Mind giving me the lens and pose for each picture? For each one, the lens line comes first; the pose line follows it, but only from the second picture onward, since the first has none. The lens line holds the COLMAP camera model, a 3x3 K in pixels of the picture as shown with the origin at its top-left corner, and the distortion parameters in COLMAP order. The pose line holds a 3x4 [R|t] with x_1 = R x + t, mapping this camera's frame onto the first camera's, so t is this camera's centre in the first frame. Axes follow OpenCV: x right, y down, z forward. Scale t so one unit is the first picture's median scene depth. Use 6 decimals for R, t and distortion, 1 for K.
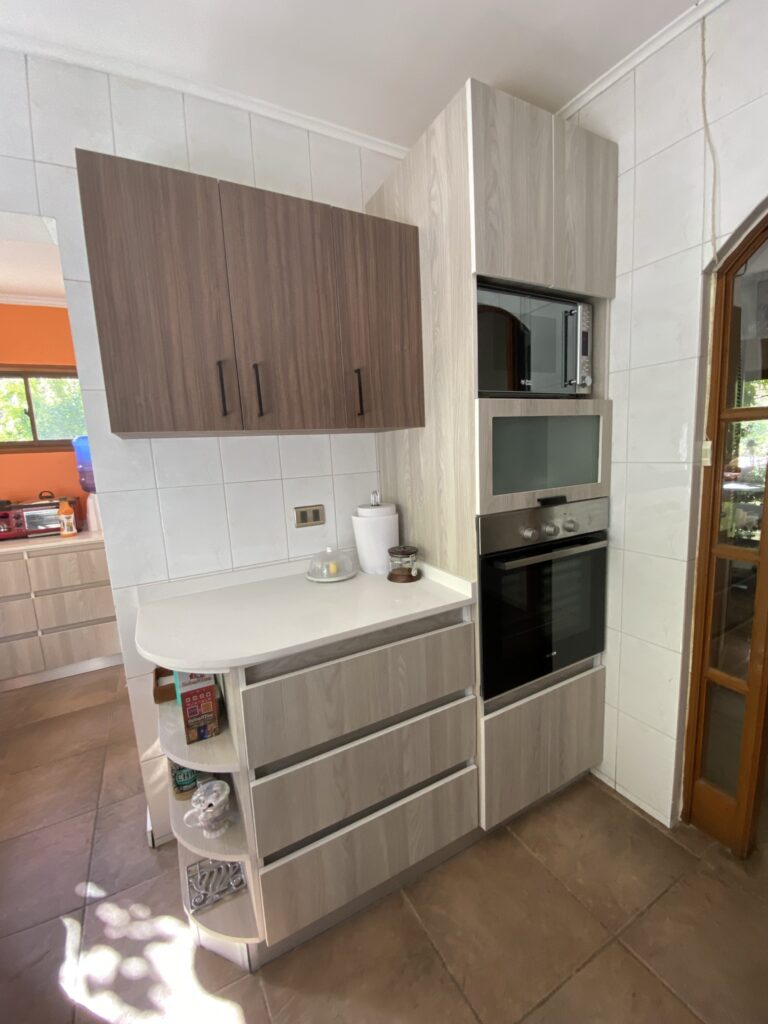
lens RADIAL K [[416.8, 0, 375.7], [0, 416.8, 511.0], [0, 0, 1]] dist [0.003374, -0.011108]
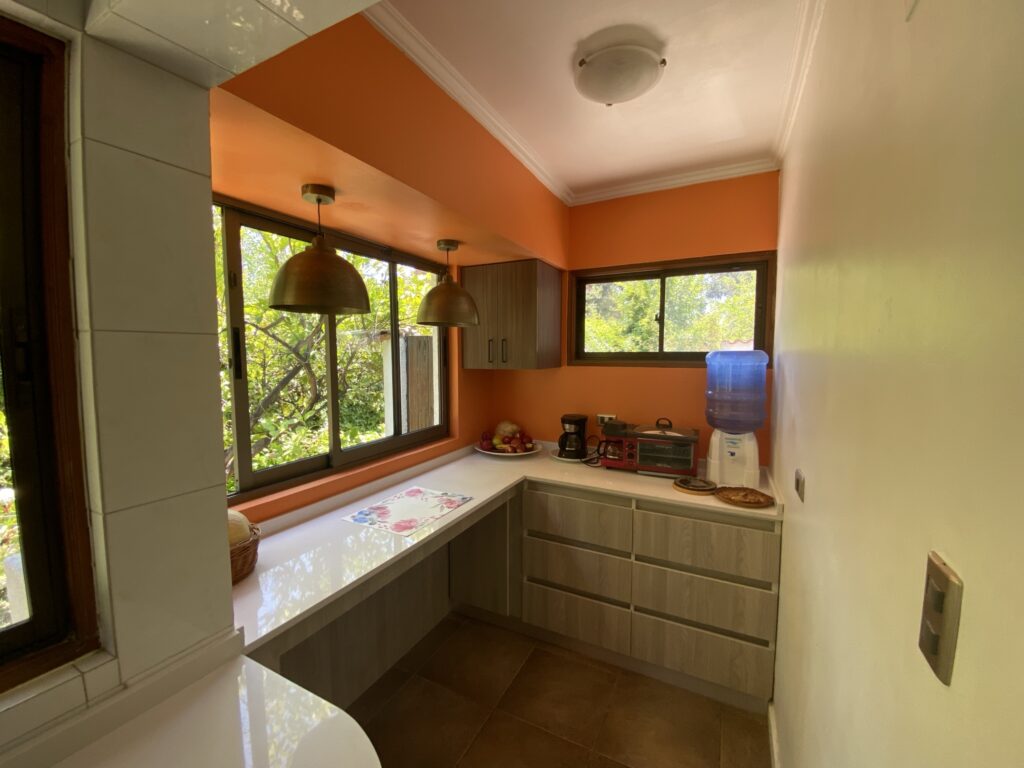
lens RADIAL K [[416.8, 0, 513.9], [0, 416.8, 377.7], [0, 0, 1]] dist [0.003374, -0.011108]
pose [[0.574671, 0.104190, -0.811726, -0.774055], [-0.150960, 0.988338, 0.019985, -0.225628], [0.804341, 0.111053, 0.583697, 0.721235]]
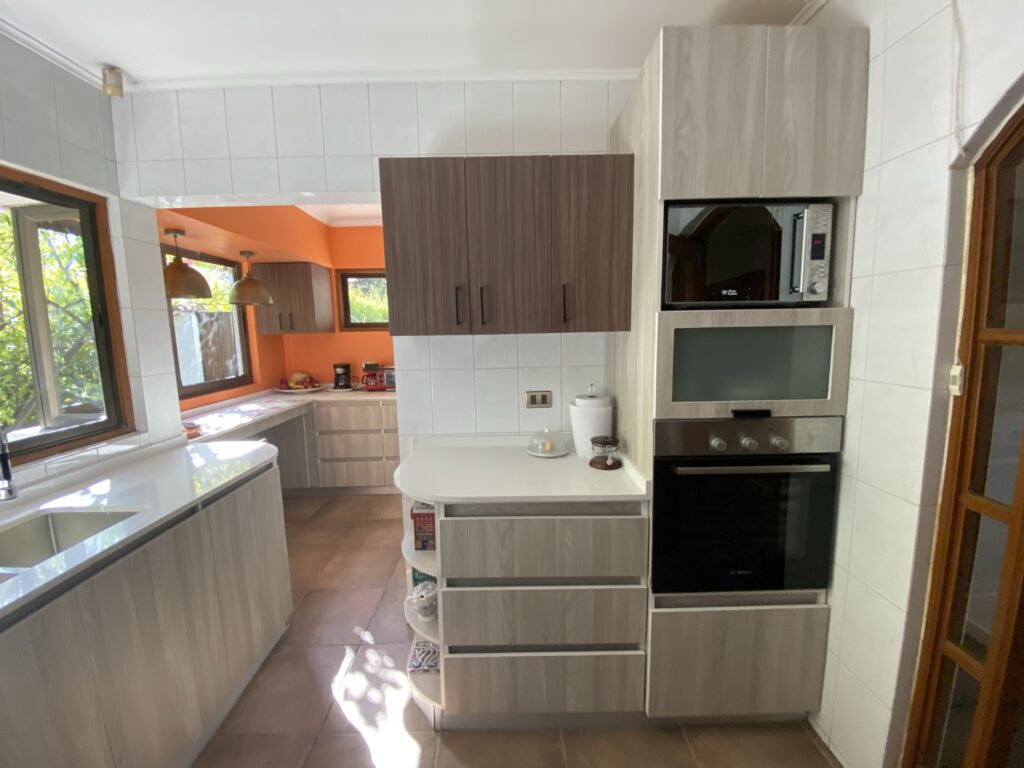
lens RADIAL K [[416.8, 0, 504.5], [0, 416.8, 380.4], [0, 0, 1]] dist [0.003374, -0.011108]
pose [[0.882334, 0.088622, -0.462204, 0.364679], [-0.093119, 0.995568, 0.013127, -0.061699], [0.461319, 0.031457, 0.886676, -0.131251]]
